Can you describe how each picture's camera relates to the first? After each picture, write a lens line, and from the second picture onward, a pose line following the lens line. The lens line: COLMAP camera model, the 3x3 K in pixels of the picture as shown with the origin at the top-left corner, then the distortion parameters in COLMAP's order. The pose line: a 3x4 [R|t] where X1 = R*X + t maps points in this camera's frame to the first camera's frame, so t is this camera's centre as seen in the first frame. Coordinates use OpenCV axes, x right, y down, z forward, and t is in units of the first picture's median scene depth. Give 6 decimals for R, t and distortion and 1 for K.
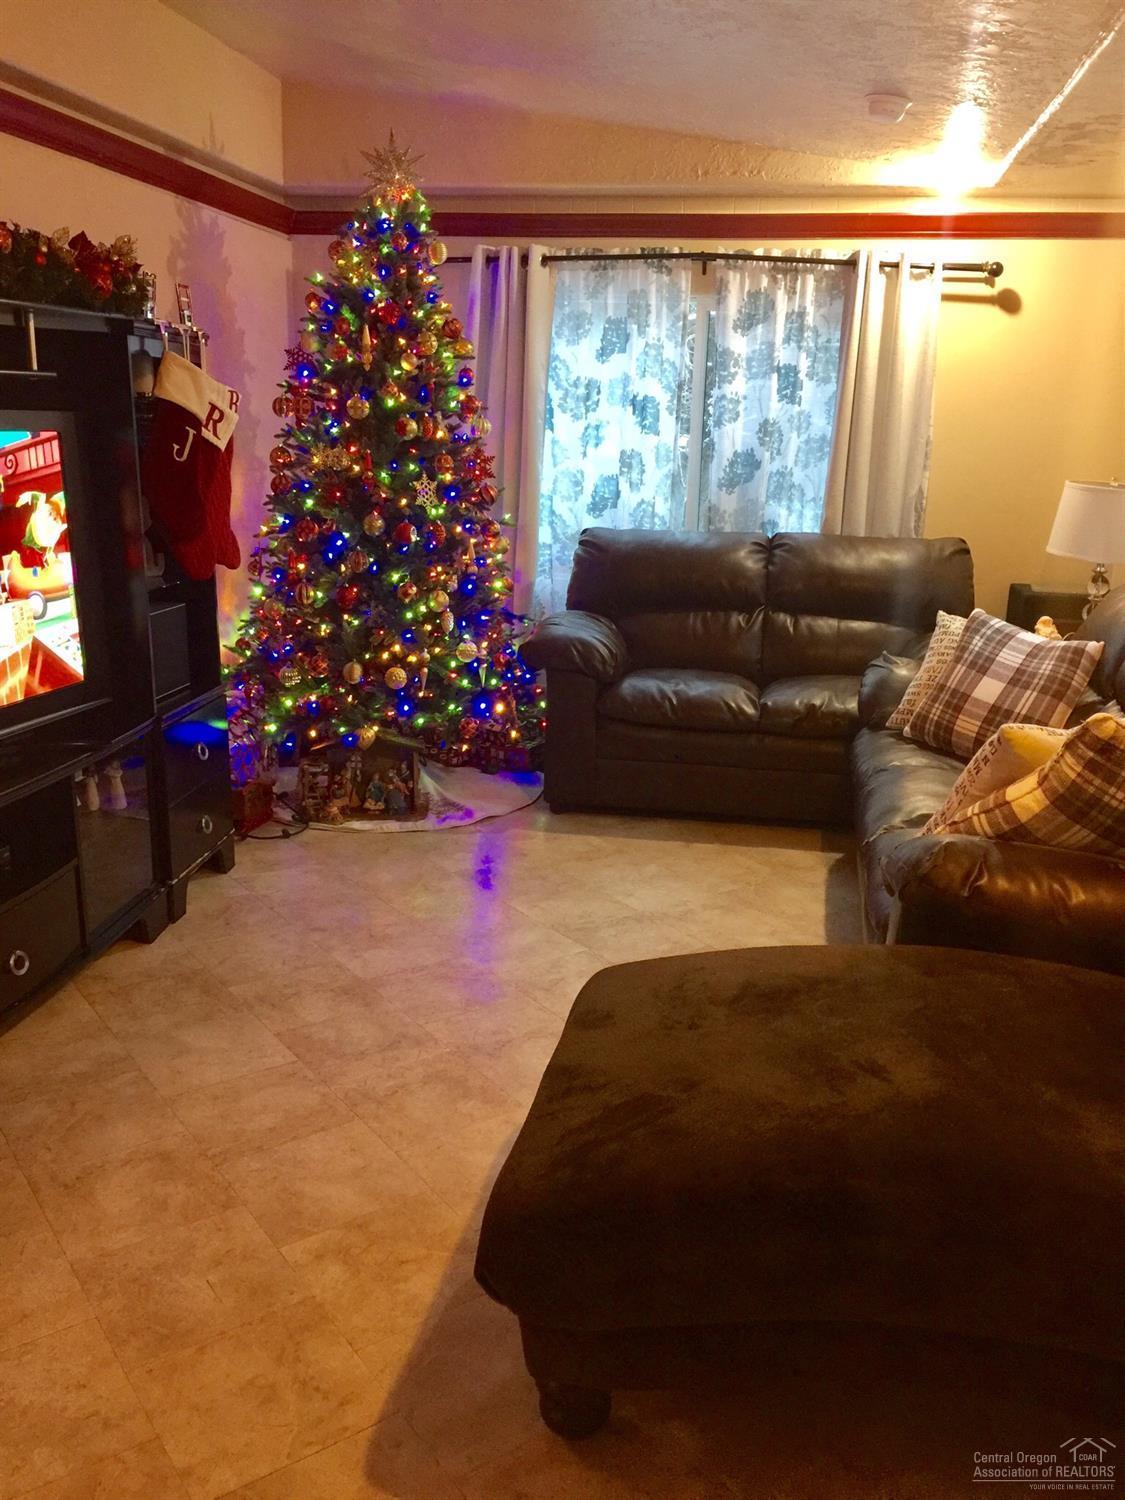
lens RADIAL K [[1282.1, 0, 575.8], [0, 1282.1, 755.7], [0, 0, 1]] dist [0.076386, -0.083003]
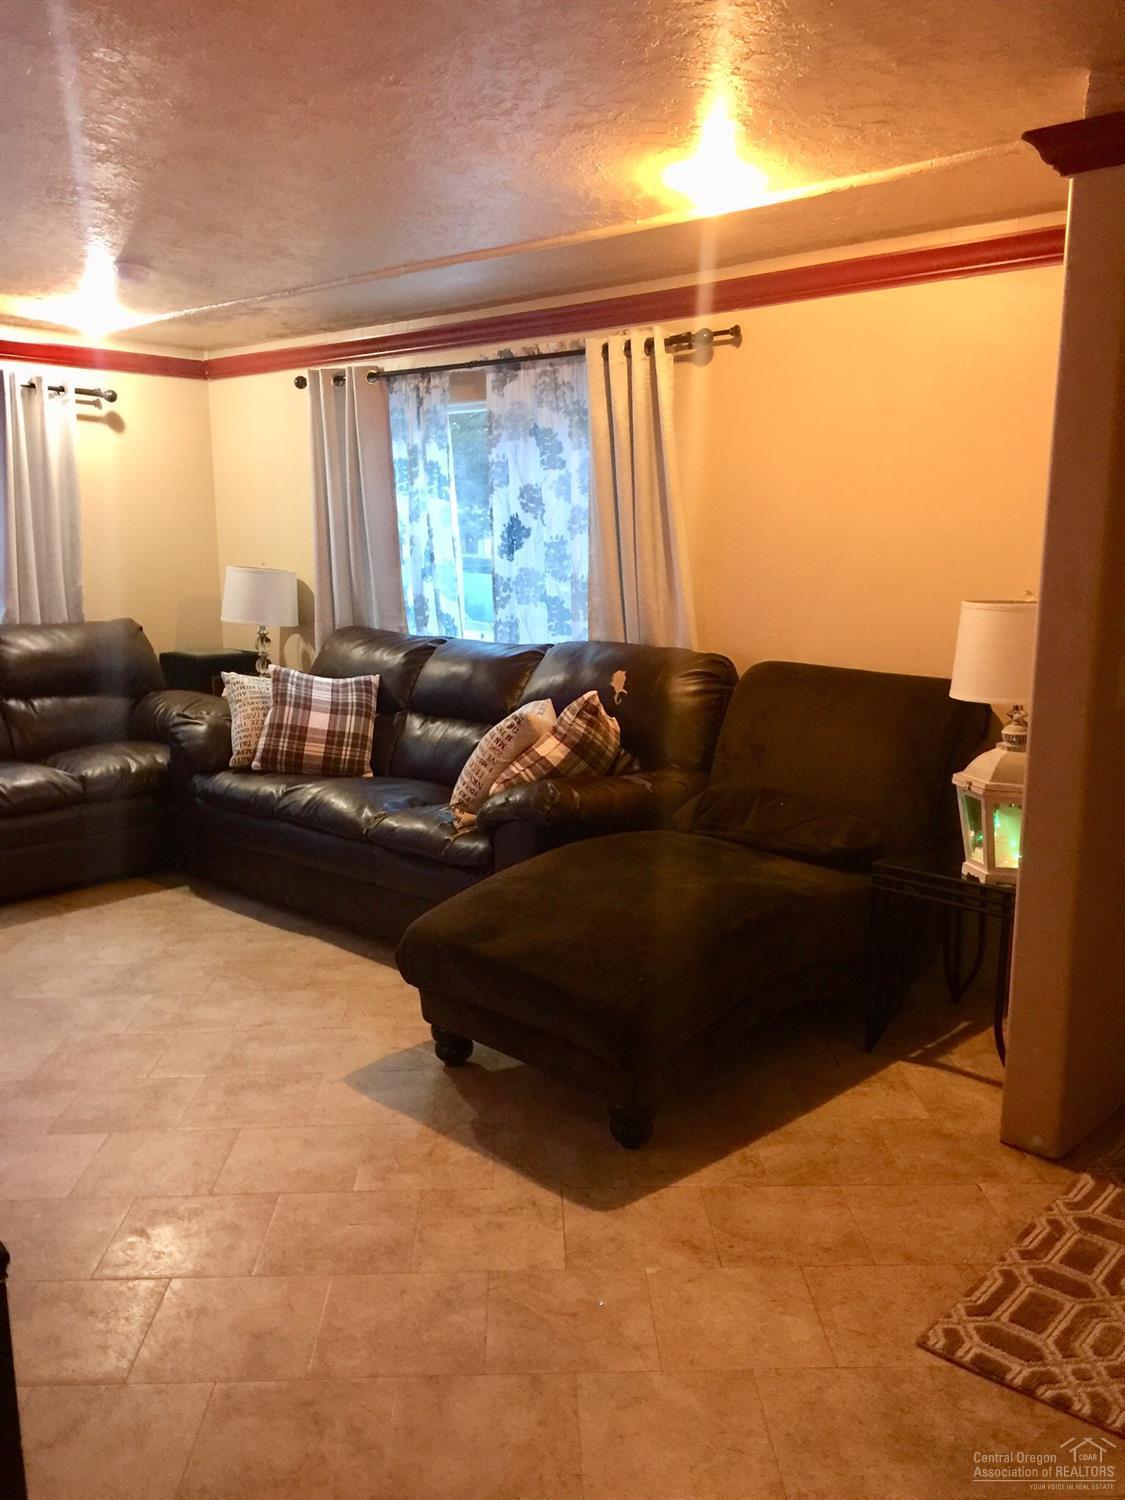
lens RADIAL K [[1282.1, 0, 575.8], [0, 1282.1, 755.7], [0, 0, 1]] dist [0.076386, -0.083003]
pose [[0.544132, -0.168563, 0.821892, -0.620254], [0.220130, 0.973974, 0.054017, -0.028080], [-0.809606, 0.151531, 0.567077, 0.034201]]
